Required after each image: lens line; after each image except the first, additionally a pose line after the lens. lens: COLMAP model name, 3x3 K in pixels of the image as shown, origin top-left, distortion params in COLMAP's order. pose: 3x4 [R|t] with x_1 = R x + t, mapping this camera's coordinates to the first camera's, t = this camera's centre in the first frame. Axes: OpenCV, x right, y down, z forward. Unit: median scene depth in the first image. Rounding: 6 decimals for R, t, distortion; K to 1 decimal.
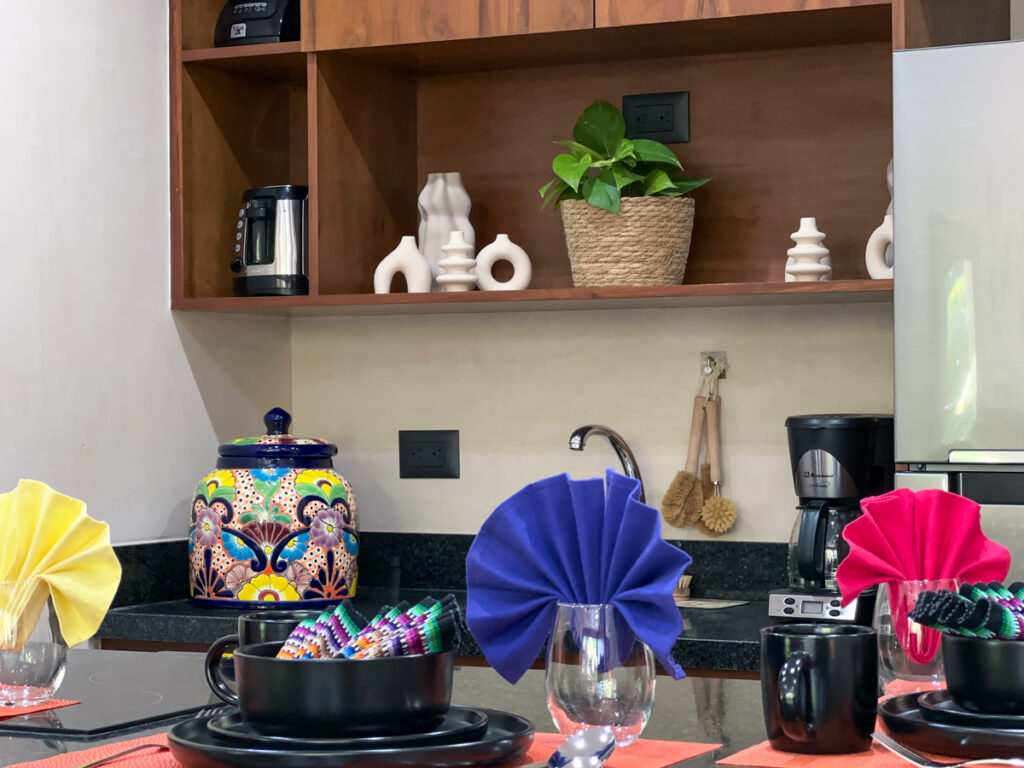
lens RADIAL K [[2325.4, 0, 510.8], [0, 2325.4, 426.3], [0, 0, 1]] dist [0.024631, 0.271200]
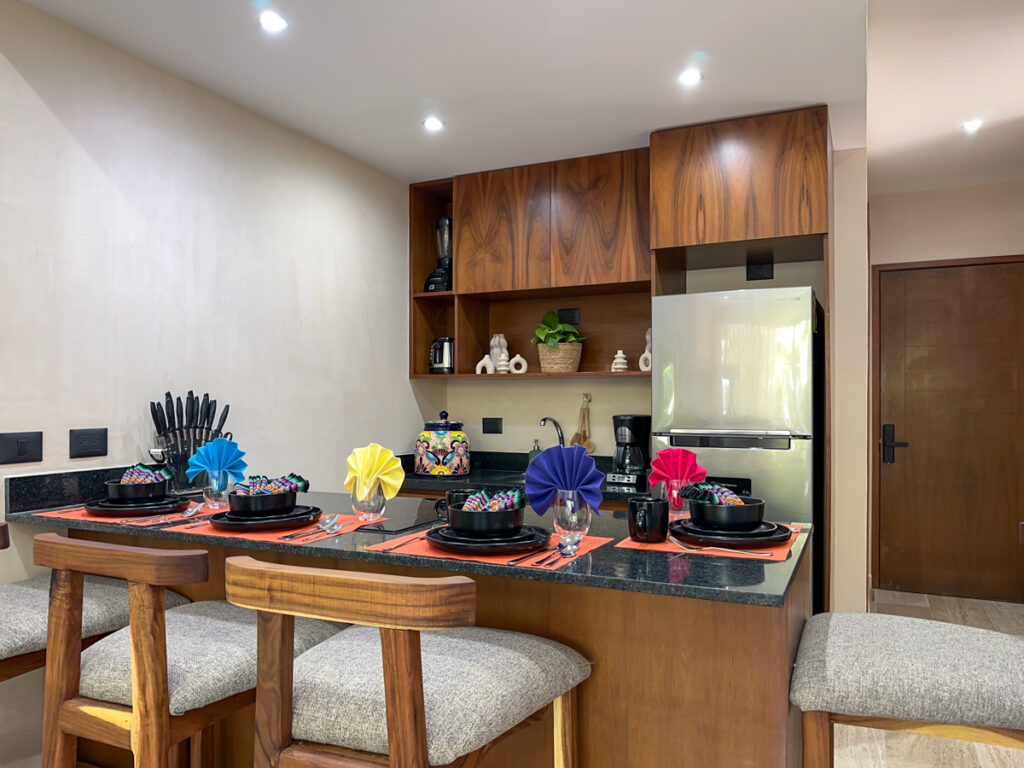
lens RADIAL K [[733.6, 0, 500.4], [0, 733.6, 402.1], [0, 0, 1]] dist [-0.001066, -0.000487]
pose [[0.999968, 0.007292, -0.003380, -0.023786], [-0.007321, 0.999936, -0.008615, -0.011949], [0.003317, 0.008640, 0.999957, 0.040555]]
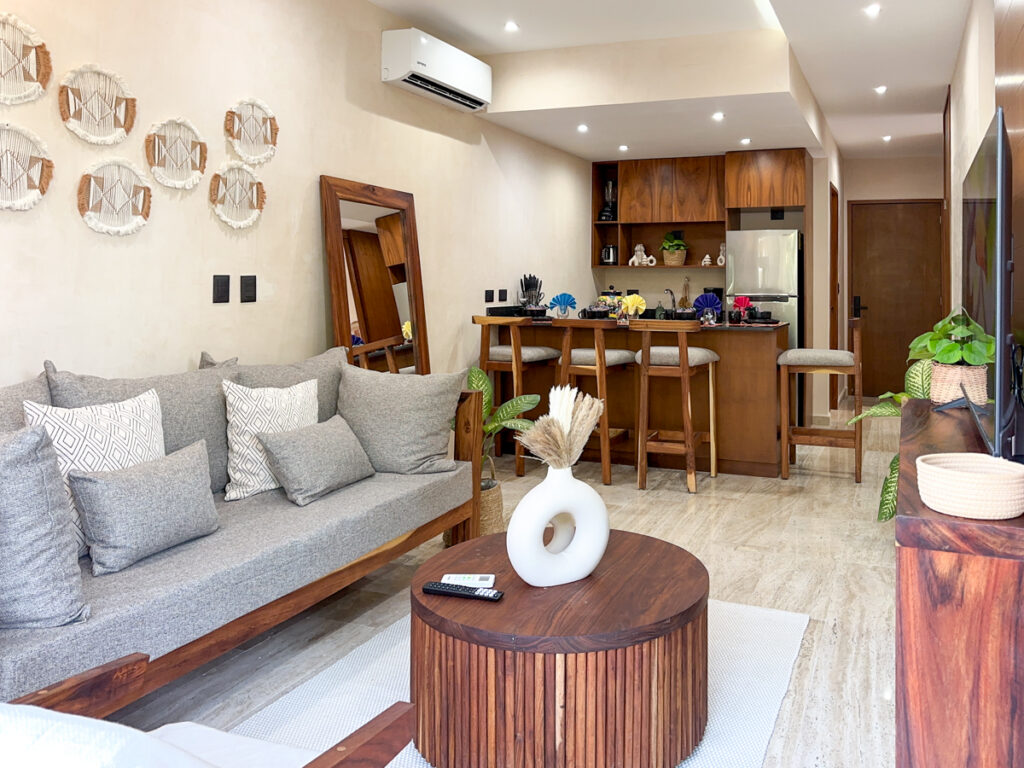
lens RADIAL K [[787.2, 0, 597.8], [0, 787.2, 267.8], [0, 0, 1]] dist [0.000157, -0.001518]
pose [[0.995978, 0.014554, 0.088413, -0.312003], [-0.011640, 0.999375, -0.033383, 0.013884], [-0.088844, 0.032220, 0.995524, -0.926487]]
